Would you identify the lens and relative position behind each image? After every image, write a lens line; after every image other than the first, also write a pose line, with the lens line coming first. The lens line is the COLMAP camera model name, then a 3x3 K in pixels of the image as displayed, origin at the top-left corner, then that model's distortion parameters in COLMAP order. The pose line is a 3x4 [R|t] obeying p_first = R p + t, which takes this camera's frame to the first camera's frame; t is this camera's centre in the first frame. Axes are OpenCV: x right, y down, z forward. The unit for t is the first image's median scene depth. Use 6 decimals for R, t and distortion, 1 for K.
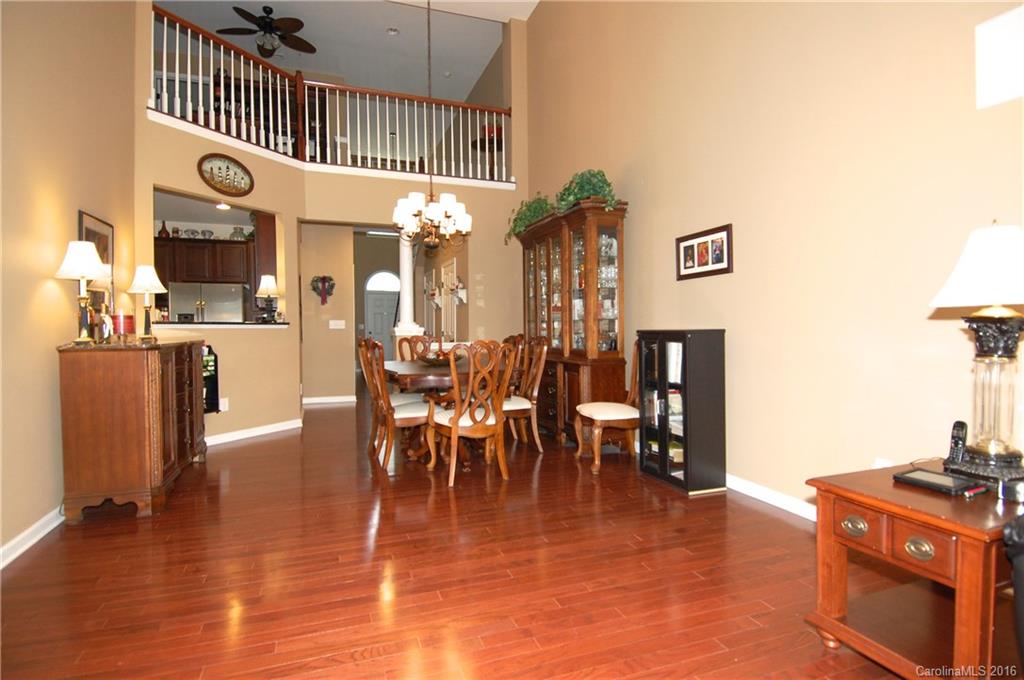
lens RADIAL K [[534.7, 0, 527.6], [0, 534.7, 337.8], [0, 0, 1]] dist [0.037723, -0.052287]
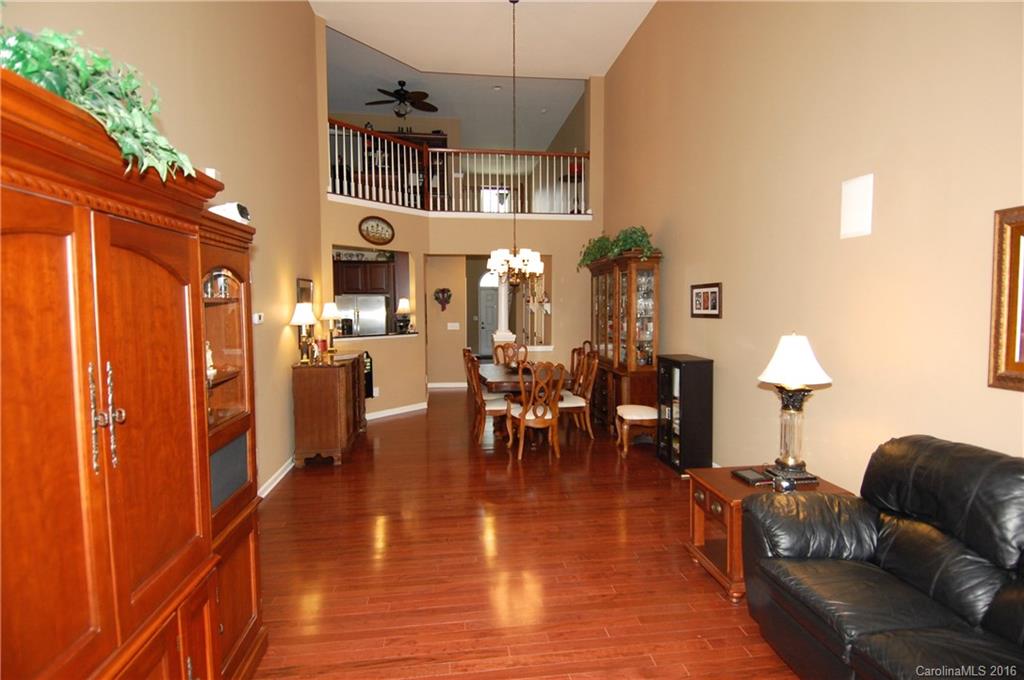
lens RADIAL K [[534.7, 0, 527.6], [0, 534.7, 337.8], [0, 0, 1]] dist [0.037723, -0.052287]
pose [[0.976608, 0.019711, -0.214121, 0.149761], [-0.009365, 0.998744, 0.049228, -0.104129], [0.214822, -0.046071, 0.975566, -0.335947]]
